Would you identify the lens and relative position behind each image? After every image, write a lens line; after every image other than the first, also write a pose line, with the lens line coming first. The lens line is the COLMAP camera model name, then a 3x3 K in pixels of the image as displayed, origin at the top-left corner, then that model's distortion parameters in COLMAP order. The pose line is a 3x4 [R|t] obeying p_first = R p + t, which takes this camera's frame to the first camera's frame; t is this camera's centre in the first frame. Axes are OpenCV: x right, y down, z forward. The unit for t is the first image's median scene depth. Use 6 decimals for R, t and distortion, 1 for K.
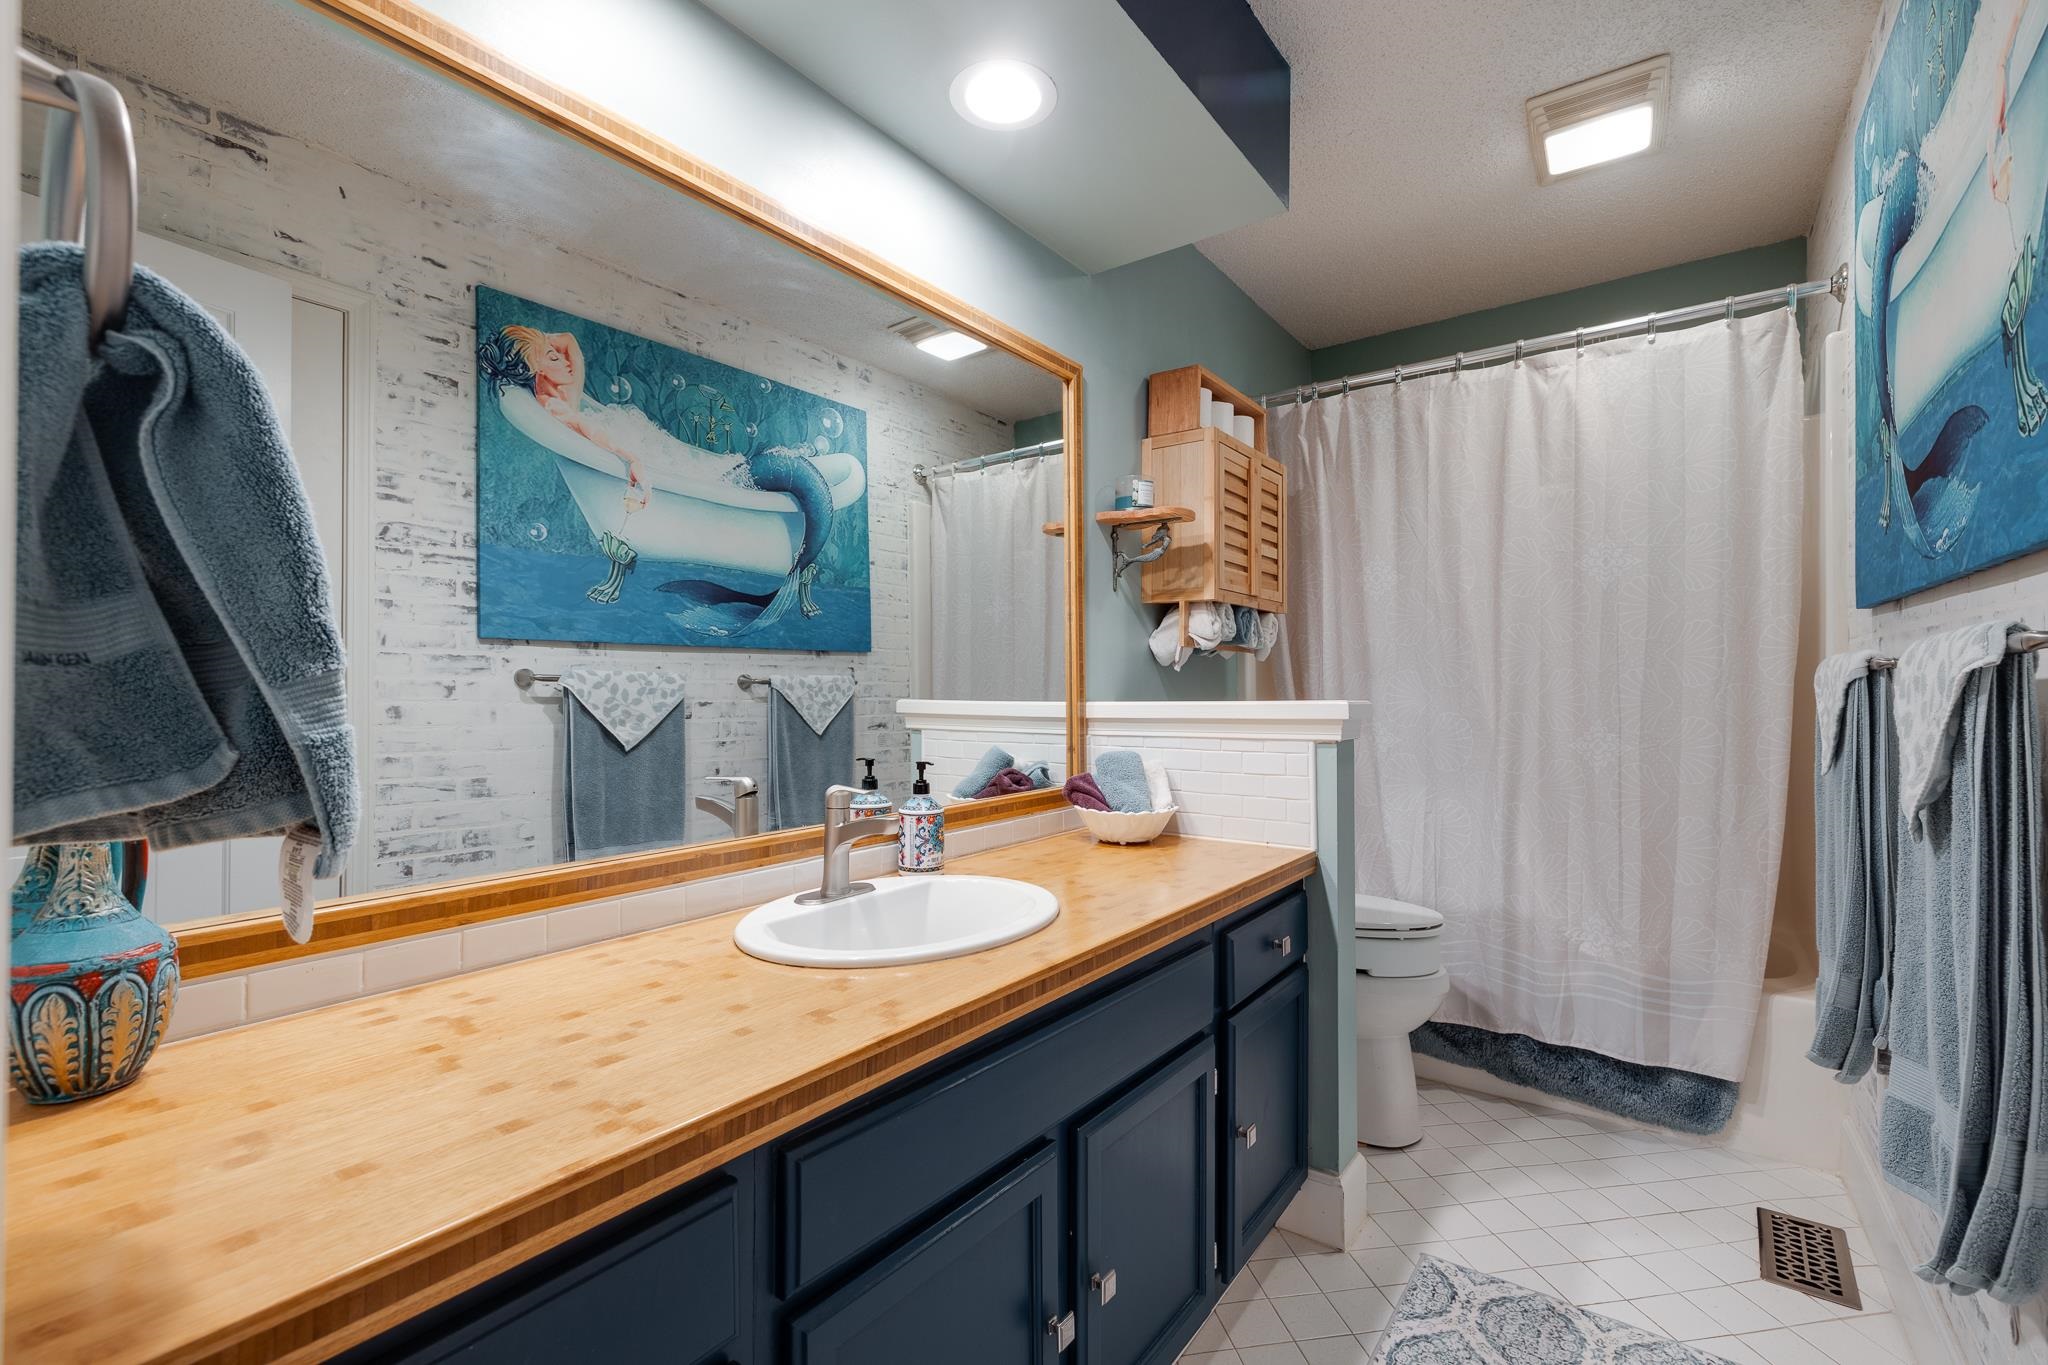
lens RADIAL K [[884.8, 0, 984.4], [0, 884.8, 688.1], [0, 0, 1]] dist [0.007014, -0.000428]
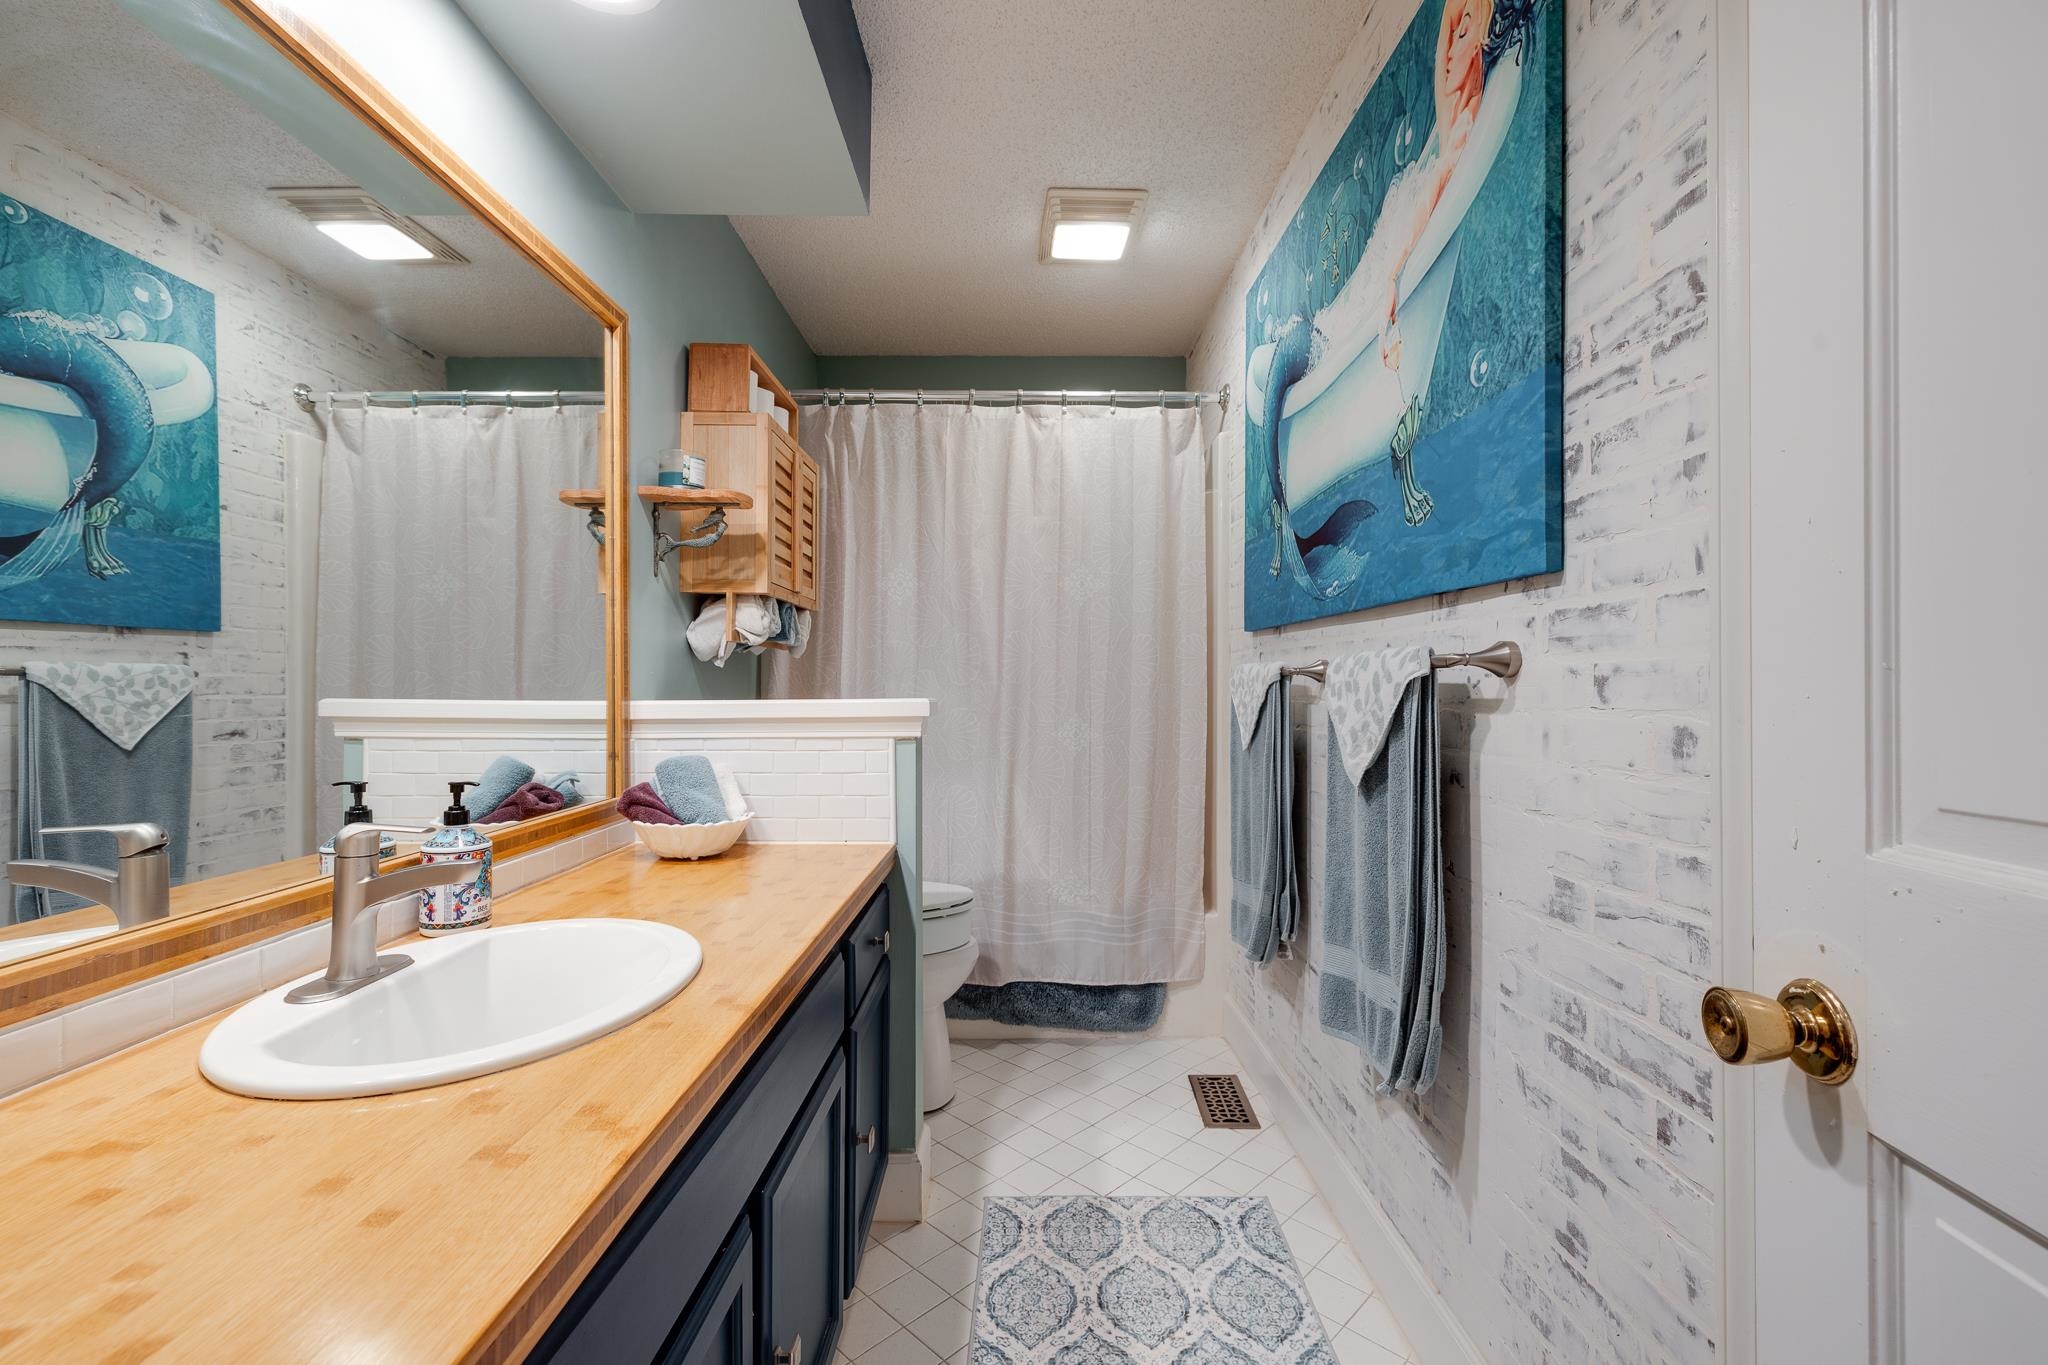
lens RADIAL K [[884.8, 0, 1021.1], [0, 884.8, 685.4], [0, 0, 1]] dist [0.007014, -0.000428]
pose [[0.794861, 0.003803, 0.606780, -0.119244], [-0.005054, 0.999987, 0.000353, -0.002027], [-0.606771, -0.003347, 0.794870, 0.079847]]
